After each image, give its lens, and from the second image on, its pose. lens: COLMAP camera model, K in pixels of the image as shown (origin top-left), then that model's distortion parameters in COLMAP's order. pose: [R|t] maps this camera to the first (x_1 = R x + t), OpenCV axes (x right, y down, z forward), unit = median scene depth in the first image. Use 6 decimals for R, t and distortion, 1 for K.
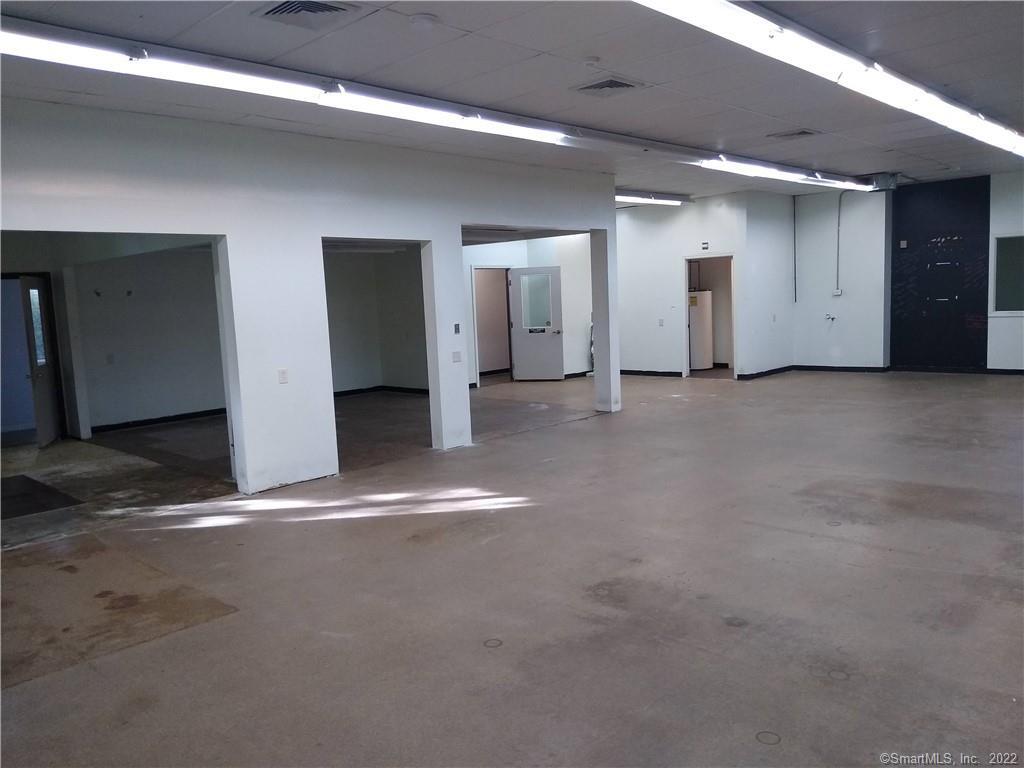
lens RADIAL K [[798.2, 0, 510.4], [0, 798.2, 386.4], [0, 0, 1]] dist [0.010350, 0.002442]
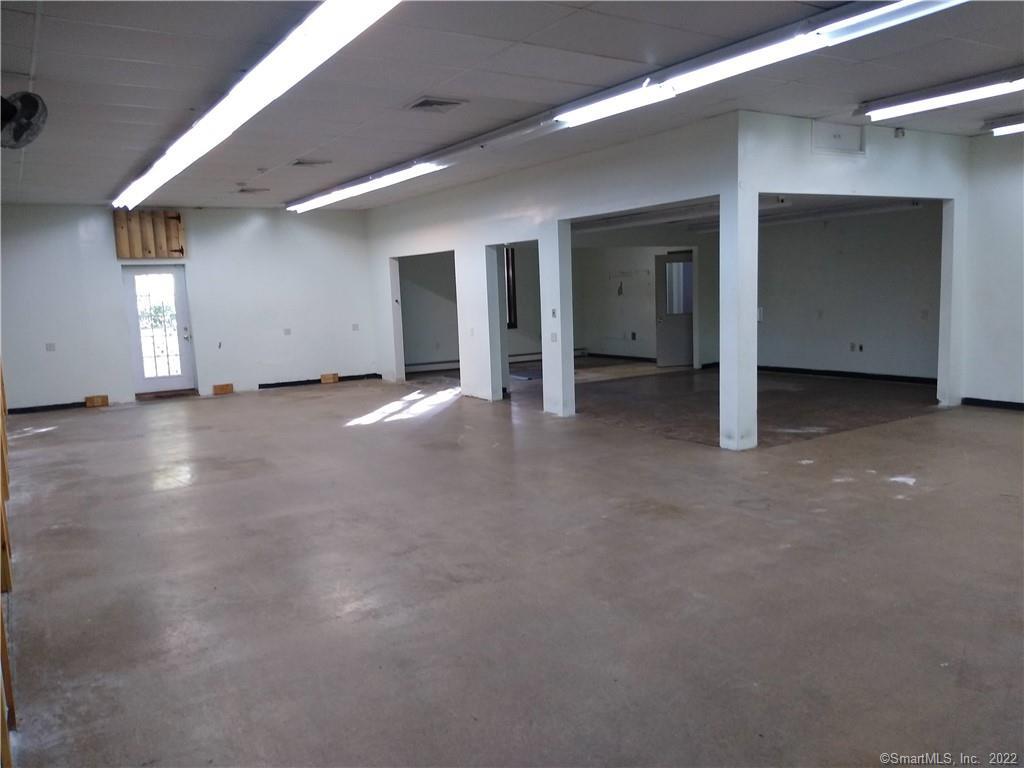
lens RADIAL K [[798.2, 0, 510.3], [0, 798.2, 383.3], [0, 0, 1]] dist [0.010350, 0.002442]
pose [[-0.246742, 0.173645, -0.953397, 1.071528], [-0.057282, 0.979482, 0.193221, -0.192945], [0.967387, 0.102288, -0.231732, 1.218965]]
